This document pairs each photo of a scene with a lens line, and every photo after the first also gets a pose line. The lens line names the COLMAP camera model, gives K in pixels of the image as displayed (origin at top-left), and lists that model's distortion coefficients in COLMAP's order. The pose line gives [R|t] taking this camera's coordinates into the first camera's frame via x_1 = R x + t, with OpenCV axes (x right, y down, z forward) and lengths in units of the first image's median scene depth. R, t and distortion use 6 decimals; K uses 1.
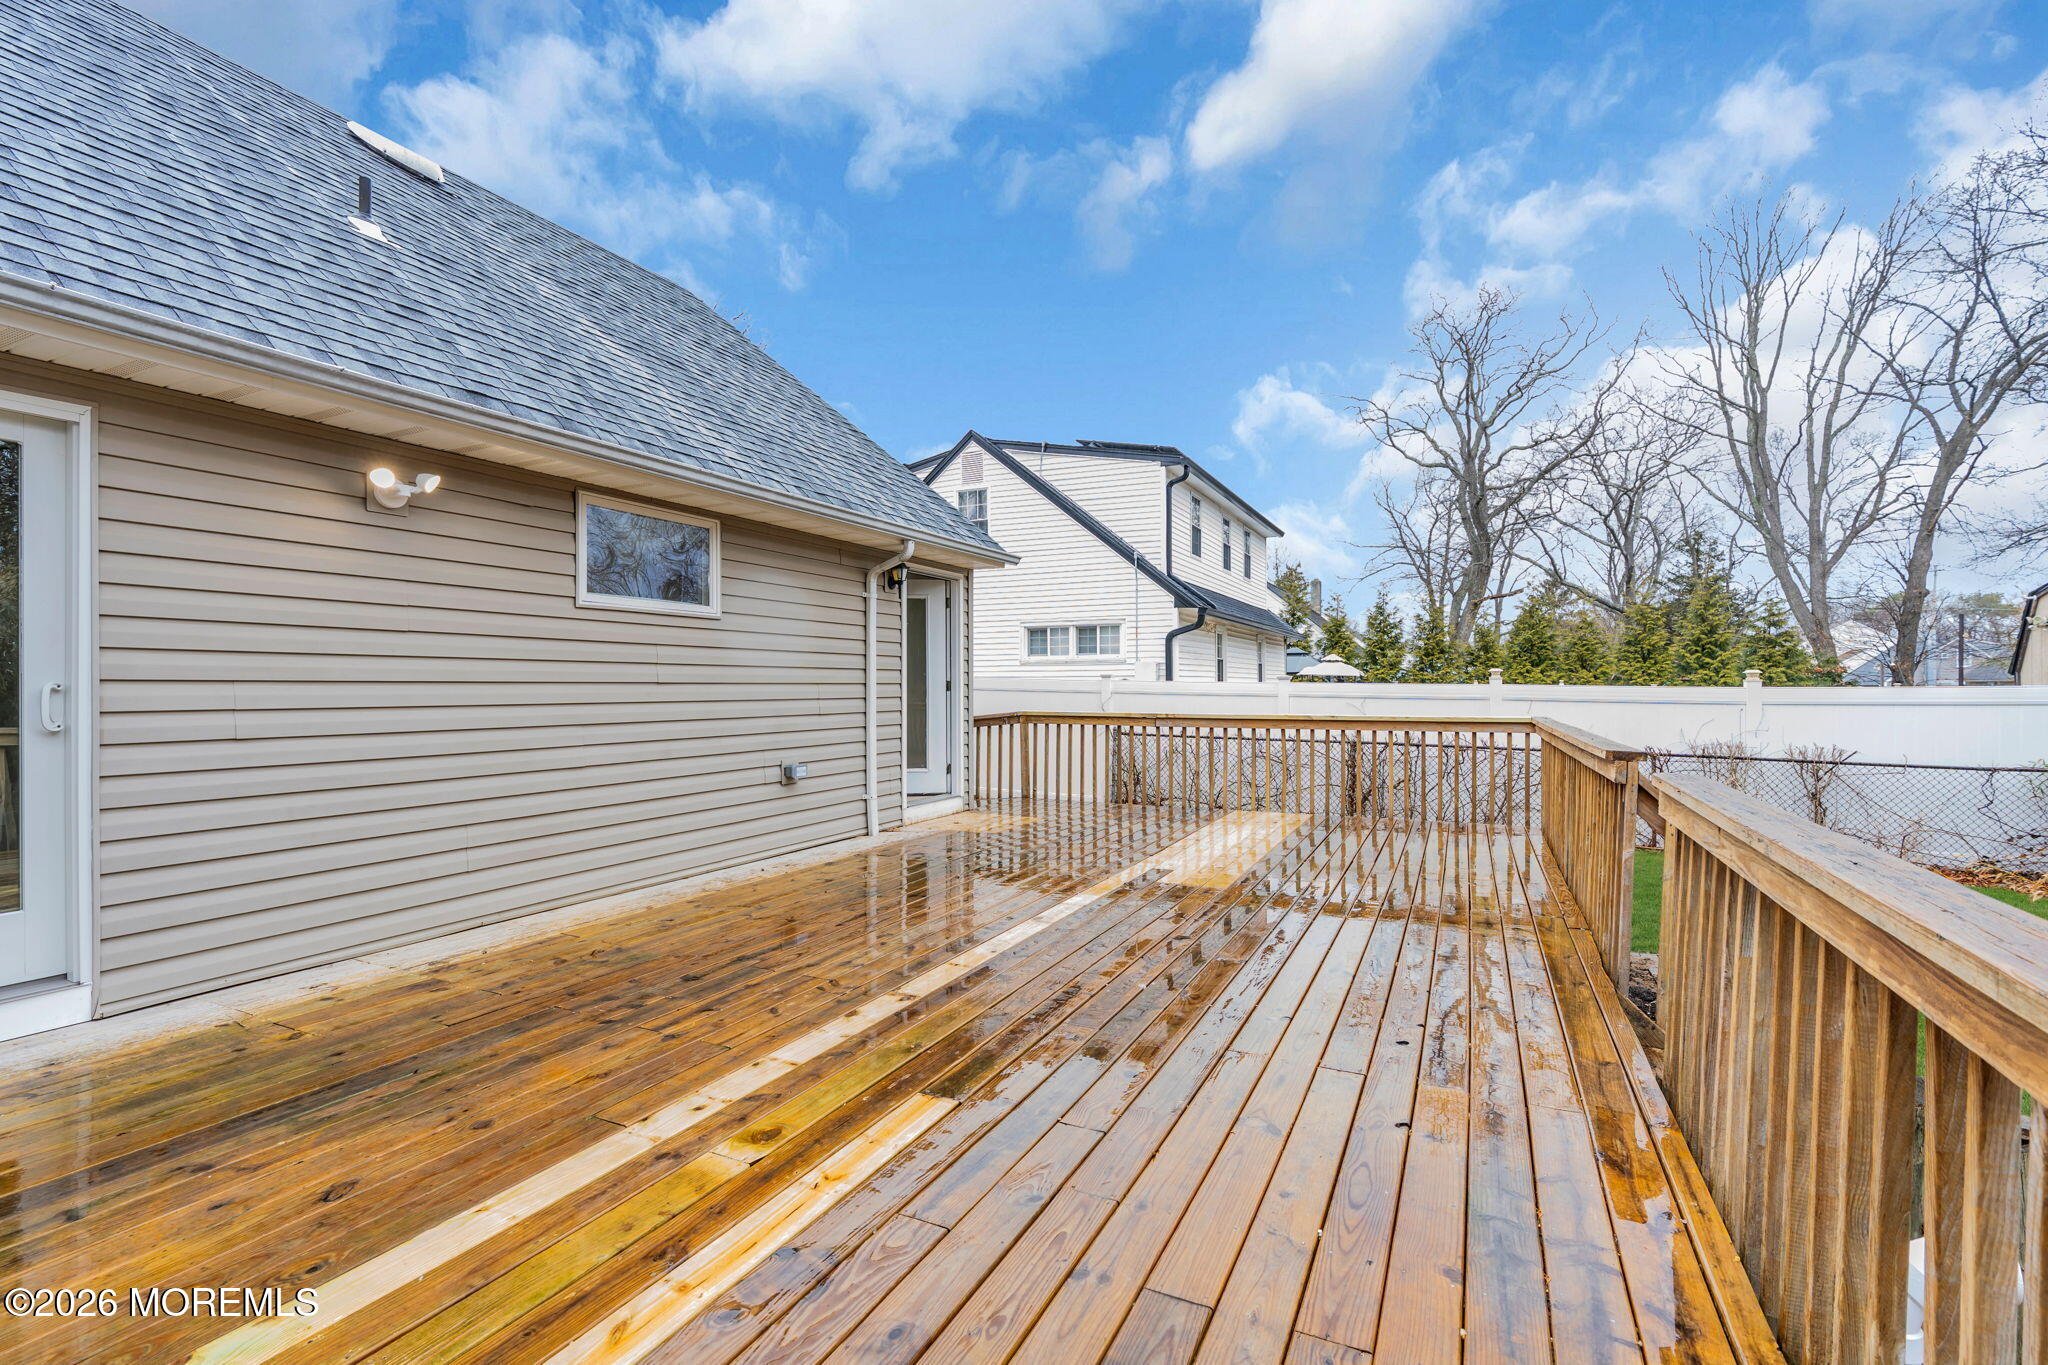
lens RADIAL K [[927.6, 0, 1027.2], [0, 927.6, 685.6], [0, 0, 1]] dist [-0.002251, 0.000071]
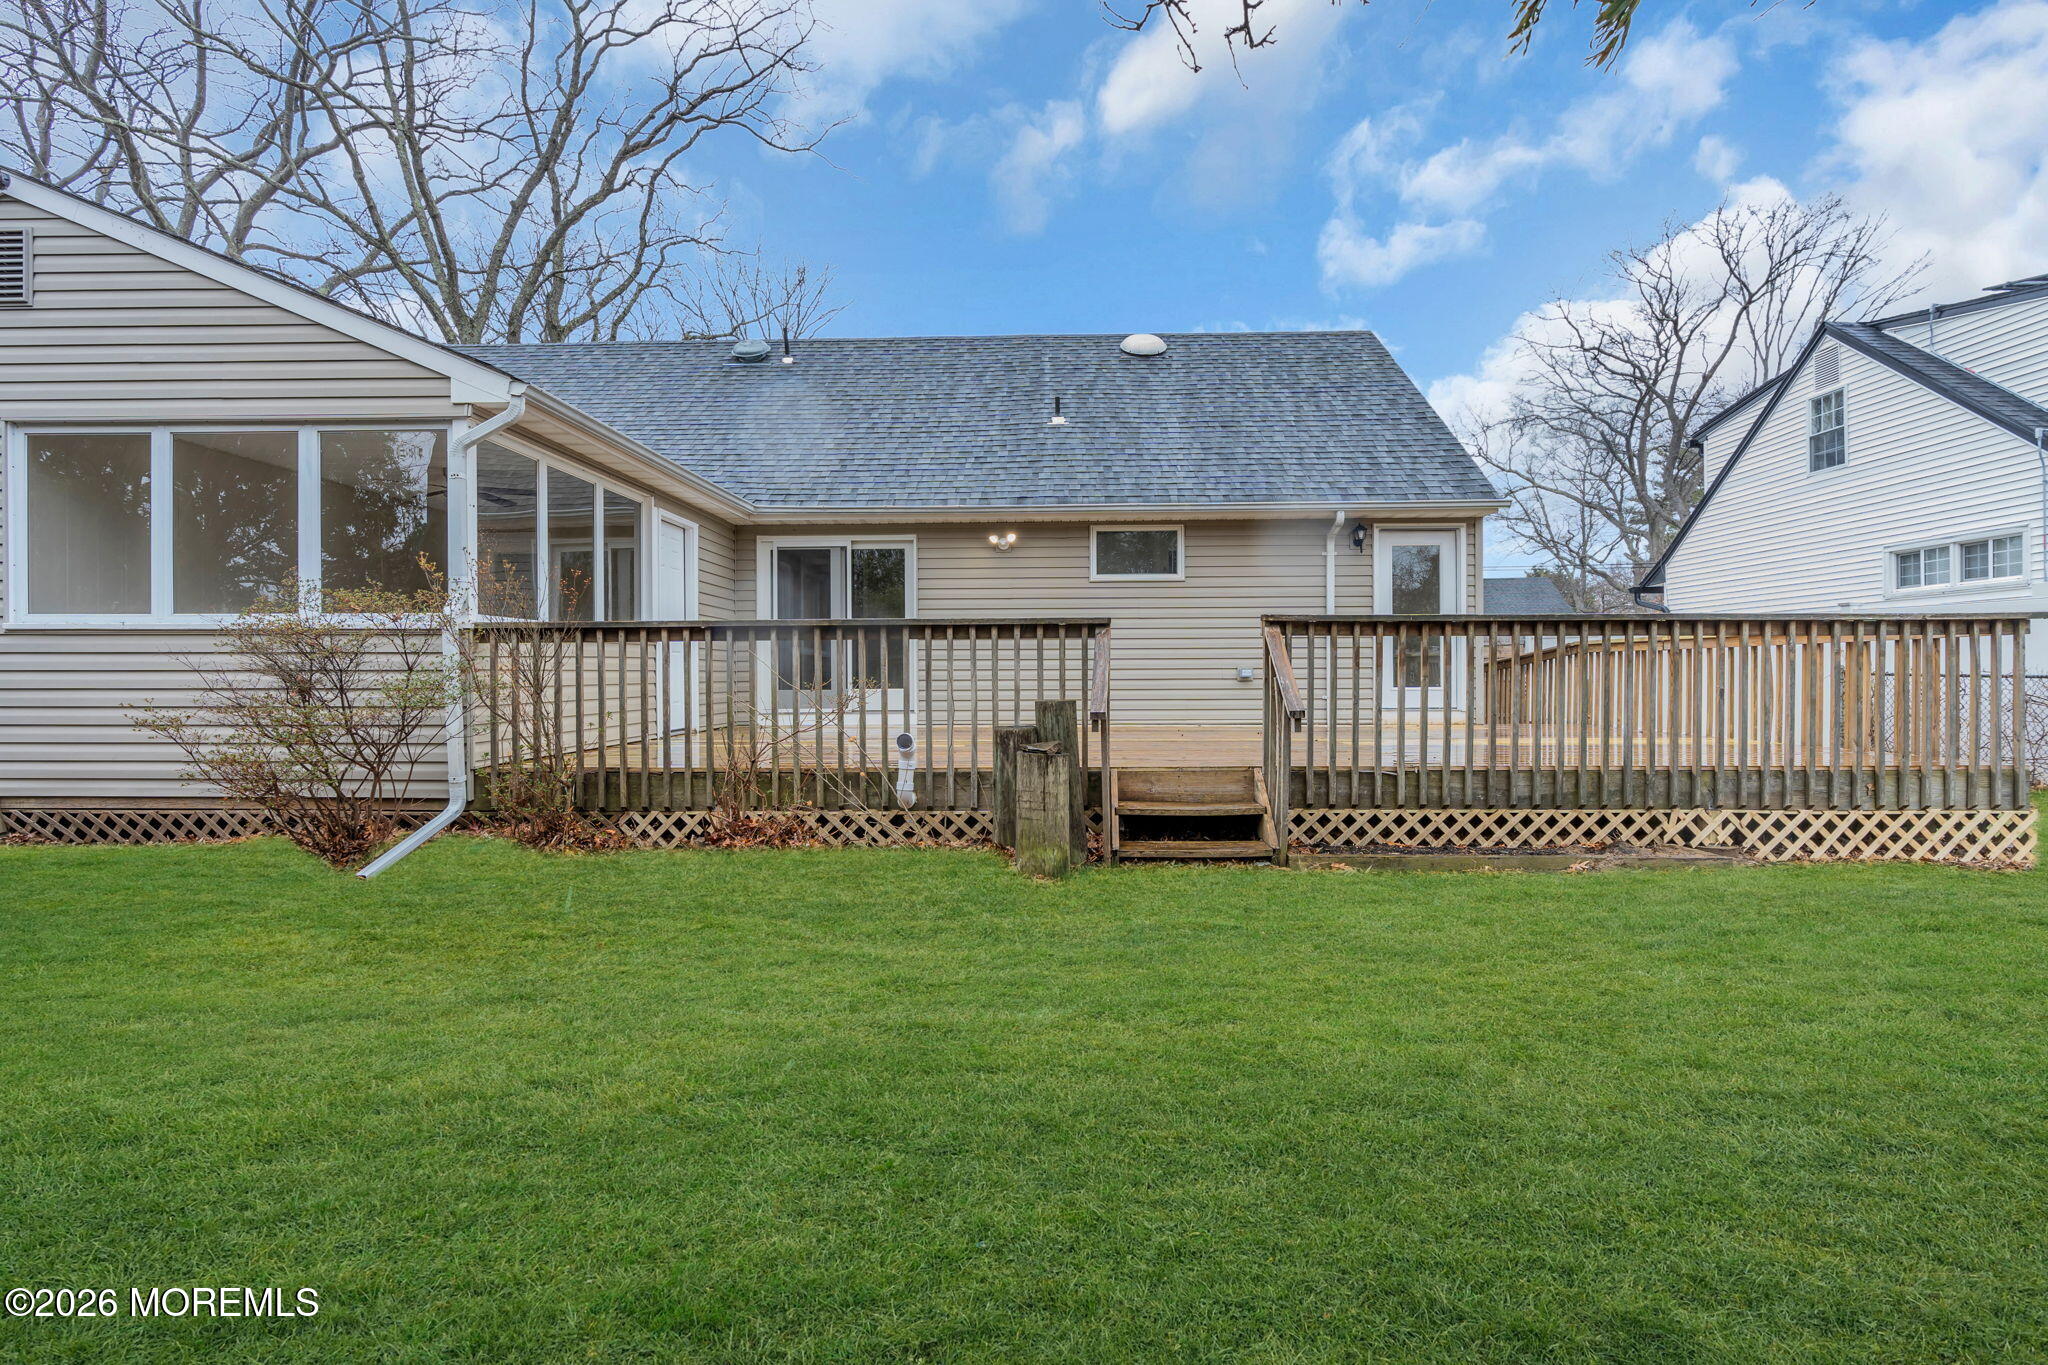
lens RADIAL K [[927.6, 0, 1027.2], [0, 927.6, 685.6], [0, 0, 1]] dist [-0.002251, 0.000071]
pose [[0.398377, 0.007350, -0.917192, 0.447357], [0.003656, 0.999947, 0.009602, 0.041567], [0.917214, -0.007179, 0.398329, 0.013823]]
